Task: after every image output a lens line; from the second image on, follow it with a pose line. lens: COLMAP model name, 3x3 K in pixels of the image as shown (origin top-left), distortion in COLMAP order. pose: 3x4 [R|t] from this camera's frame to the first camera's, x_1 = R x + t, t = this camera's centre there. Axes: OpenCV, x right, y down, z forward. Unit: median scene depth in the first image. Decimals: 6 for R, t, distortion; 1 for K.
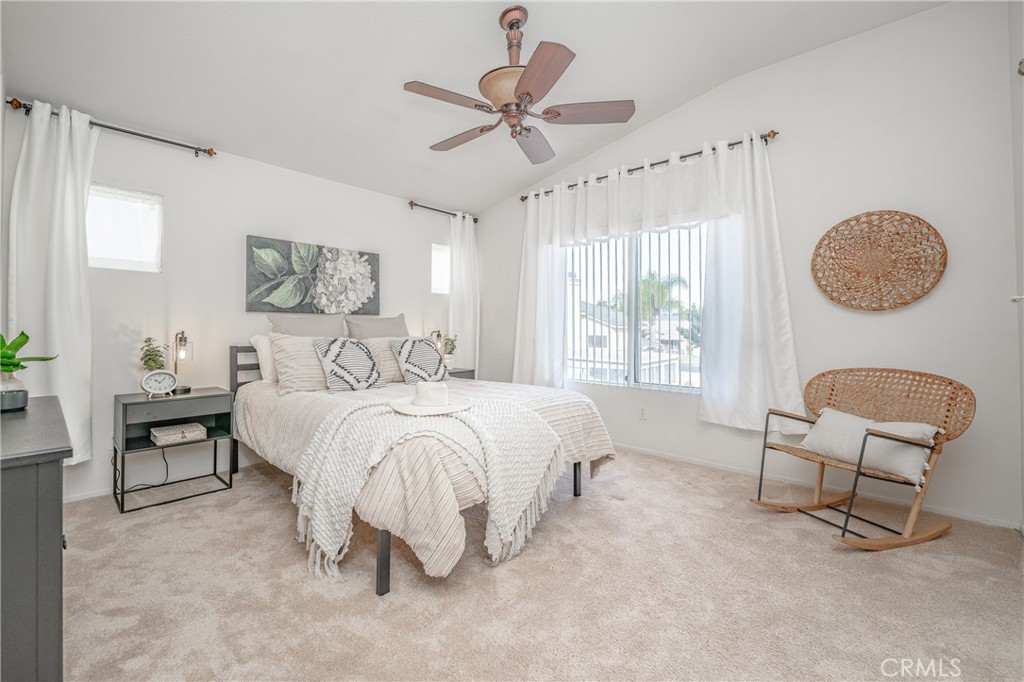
lens RADIAL K [[413.1, 0, 506.3], [0, 413.1, 342.3], [0, 0, 1]] dist [-0.003031, 0.000070]
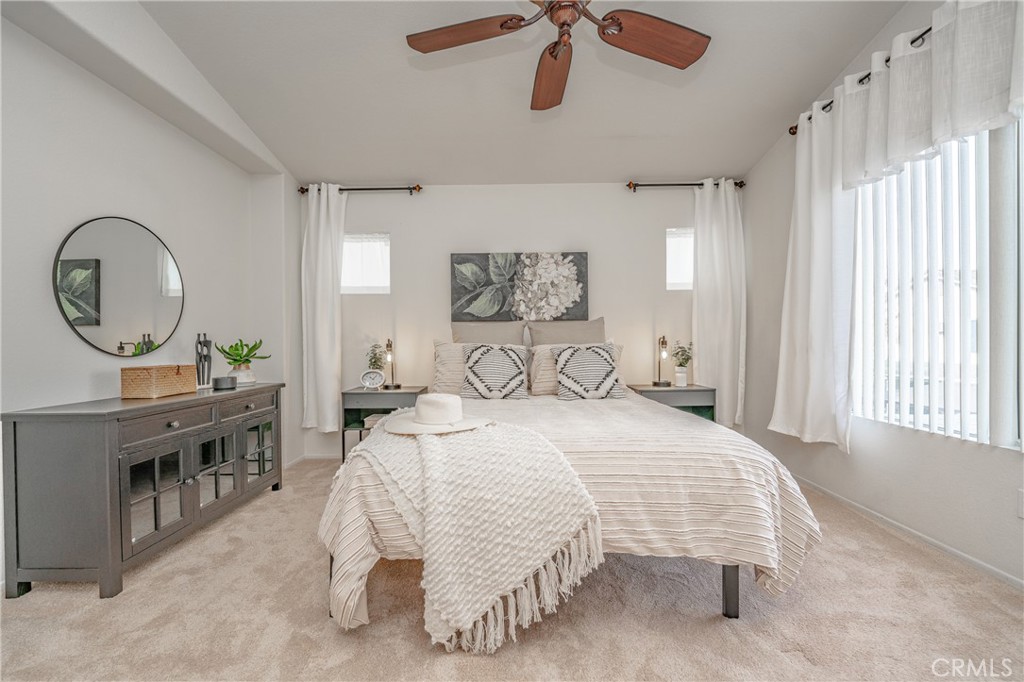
lens RADIAL K [[422.8, 0, 510.4], [0, 422.8, 361.3], [0, 0, 1]] dist [-0.001323, -0.000322]
pose [[0.689684, 0.026172, -0.723637, 0.288818], [-0.010969, 0.999610, 0.025699, 0.002395], [0.724027, -0.009787, 0.689702, 0.282056]]
